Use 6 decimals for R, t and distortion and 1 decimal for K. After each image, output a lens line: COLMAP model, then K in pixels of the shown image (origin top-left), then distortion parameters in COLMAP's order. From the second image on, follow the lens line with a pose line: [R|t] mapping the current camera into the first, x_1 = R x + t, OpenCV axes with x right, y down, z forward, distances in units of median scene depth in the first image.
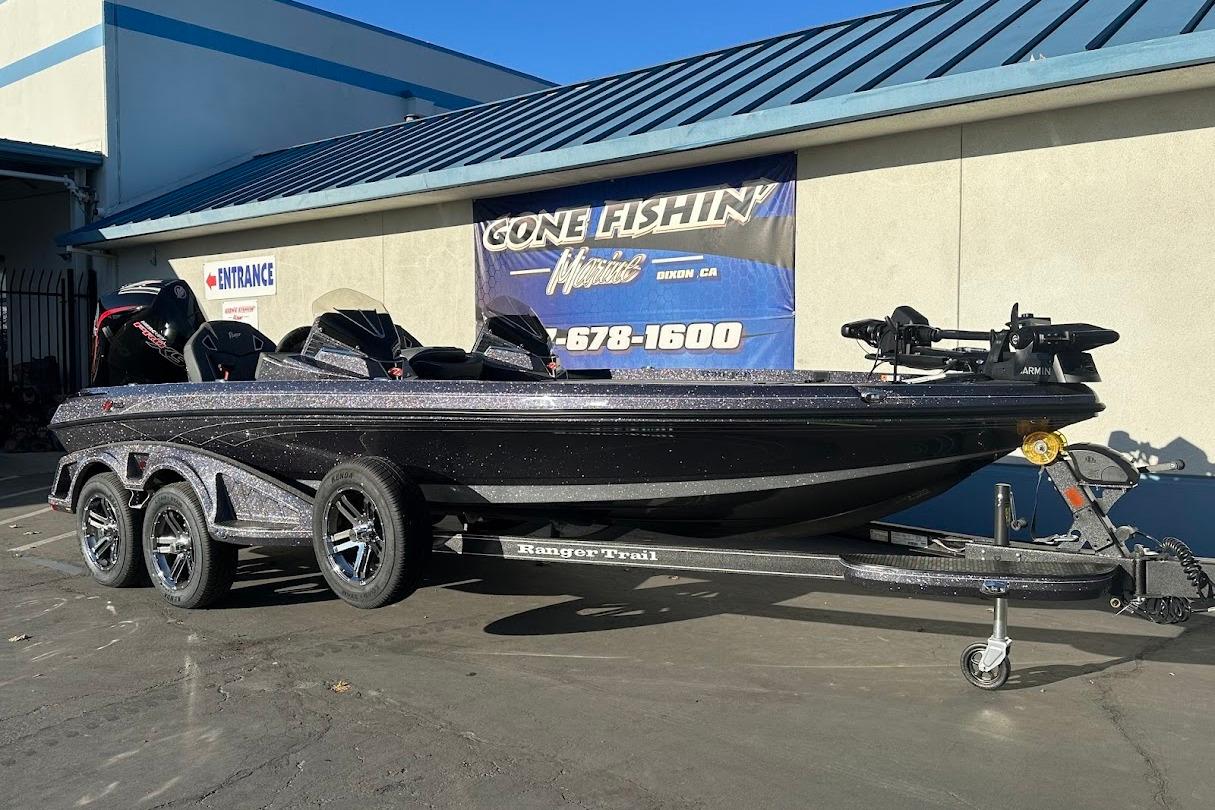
lens RADIAL K [[1005.1, 0, 602.2], [0, 1005.1, 399.0], [0, 0, 1]] dist [0.188741, -0.348831]
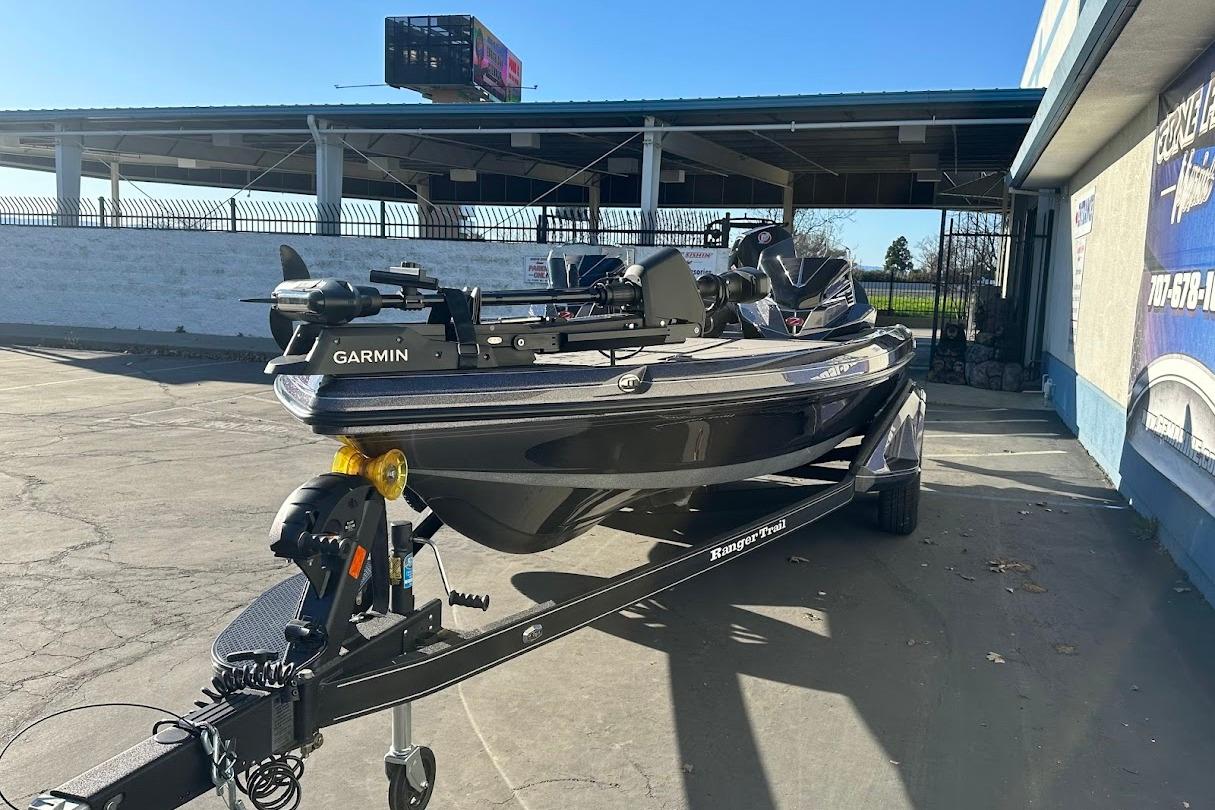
lens RADIAL K [[1009.8, 0, 607.5], [0, 1009.8, 405.0], [0, 0, 1]] dist [0.128697, -0.199859]
pose [[0.357277, 0.136153, -0.924021, 0.499990], [-0.077346, 0.990233, 0.116003, -0.036818], [0.930790, 0.030024, 0.364318, 0.430353]]
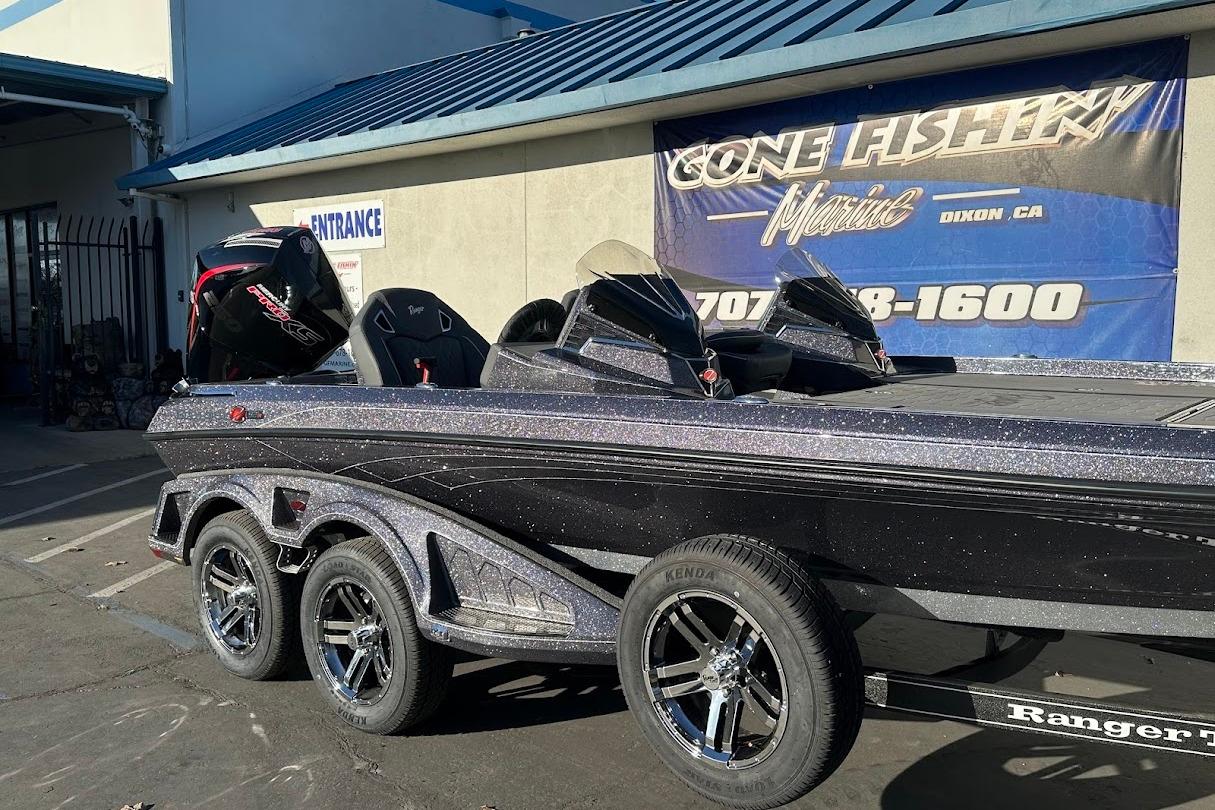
lens RADIAL K [[1001.3, 0, 604.1], [0, 1001.3, 410.7], [0, 0, 1]] dist [0.191769, -0.362118]
pose [[0.999464, 0.004061, -0.032488, -0.159367], [-0.002122, 0.998227, 0.059489, -0.026736], [0.032672, -0.059388, 0.997700, 0.248055]]
